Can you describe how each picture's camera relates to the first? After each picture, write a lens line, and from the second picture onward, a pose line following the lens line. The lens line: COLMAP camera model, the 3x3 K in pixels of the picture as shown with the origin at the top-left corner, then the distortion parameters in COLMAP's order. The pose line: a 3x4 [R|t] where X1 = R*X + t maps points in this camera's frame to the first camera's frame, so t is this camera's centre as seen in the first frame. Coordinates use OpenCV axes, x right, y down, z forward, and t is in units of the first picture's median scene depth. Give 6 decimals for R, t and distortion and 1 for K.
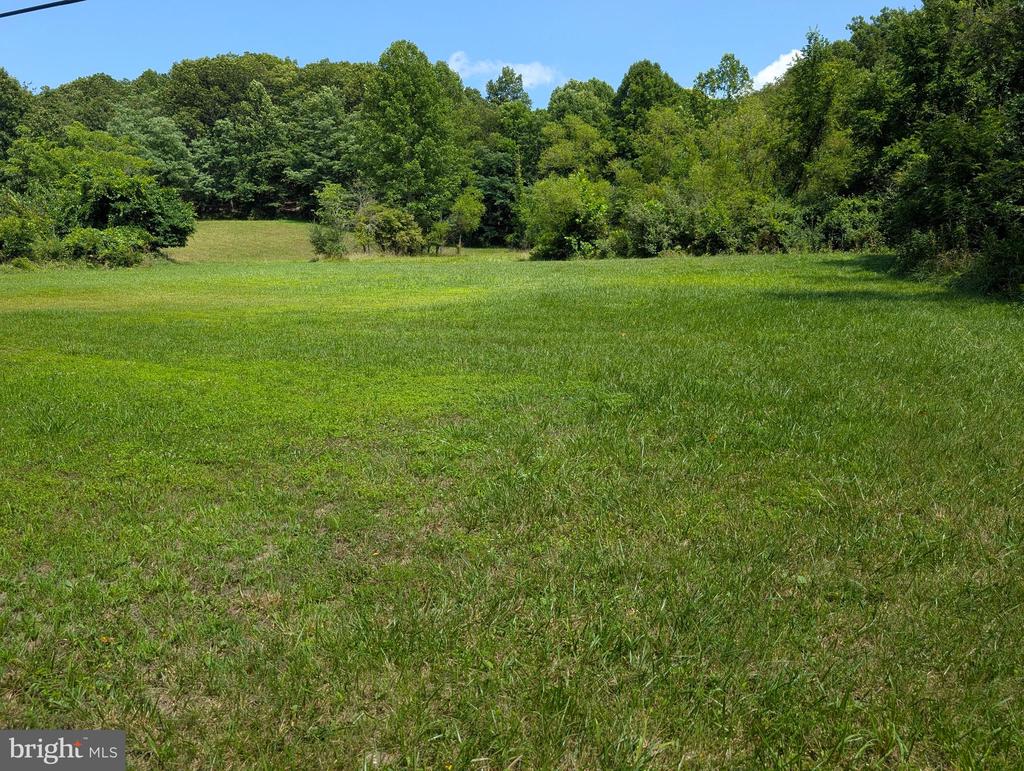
lens RADIAL K [[739.7, 0, 501.0], [0, 739.7, 391.1], [0, 0, 1]] dist [0.022437, -0.022707]
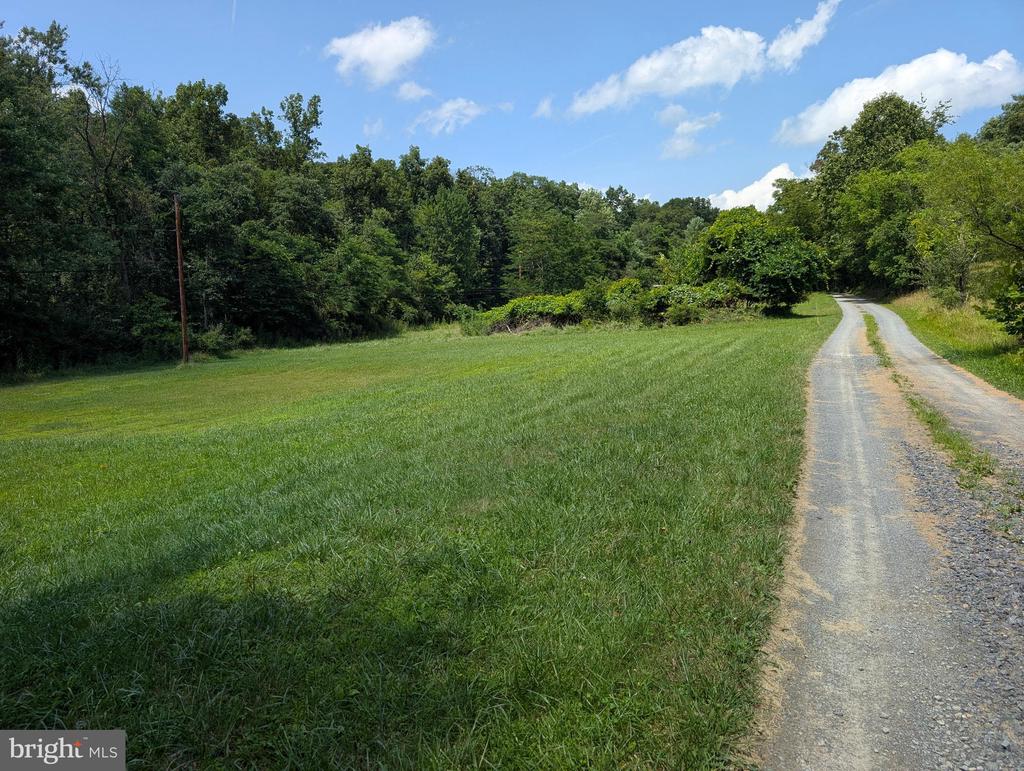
lens RADIAL K [[739.7, 0, 502.5], [0, 739.7, 390.2], [0, 0, 1]] dist [0.022437, -0.022707]
pose [[0.195530, 0.112554, -0.974217, 0.443689], [-0.123946, 0.988263, 0.089300, -0.169071], [0.972834, 0.103289, 0.207186, 0.710562]]
